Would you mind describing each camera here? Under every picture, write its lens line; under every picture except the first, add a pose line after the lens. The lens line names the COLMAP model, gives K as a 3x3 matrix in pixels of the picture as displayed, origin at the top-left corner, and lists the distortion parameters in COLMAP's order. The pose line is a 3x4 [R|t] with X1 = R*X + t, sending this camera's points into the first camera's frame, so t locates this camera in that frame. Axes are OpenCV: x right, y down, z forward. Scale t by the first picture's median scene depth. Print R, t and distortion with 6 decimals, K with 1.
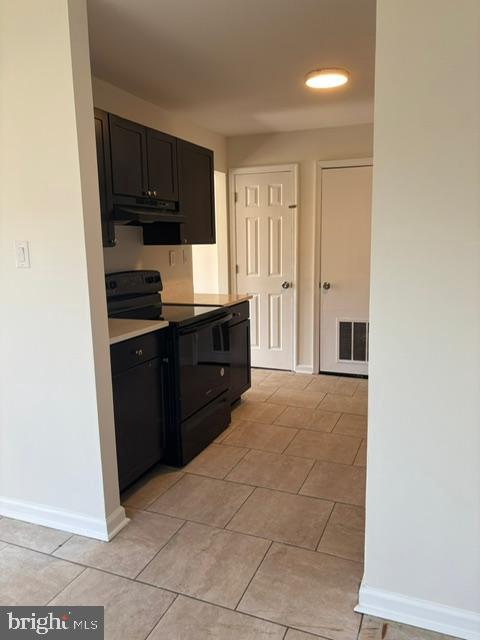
lens RADIAL K [[484.6, 0, 240.0], [0, 484.6, 320.0], [0, 0, 1]] dist [0.027828, -0.006634]
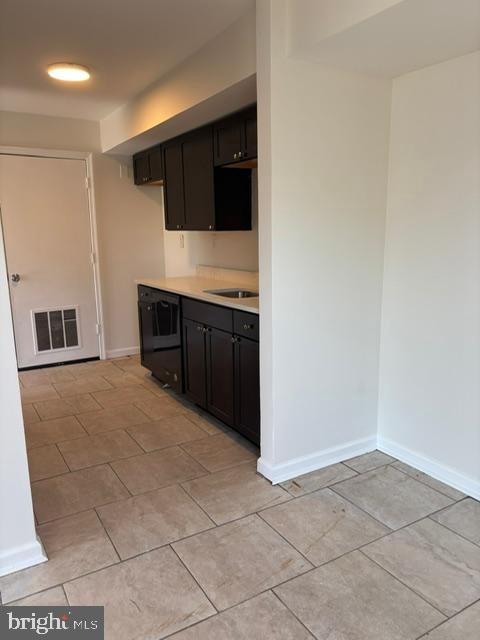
lens RADIAL K [[484.6, 0, 240.0], [0, 484.6, 320.0], [0, 0, 1]] dist [0.027828, -0.006634]
pose [[0.604957, -0.147265, 0.782522, -0.686087], [0.141609, 0.986980, 0.076267, 0.001271], [-0.783565, 0.064674, 0.617935, 0.139641]]
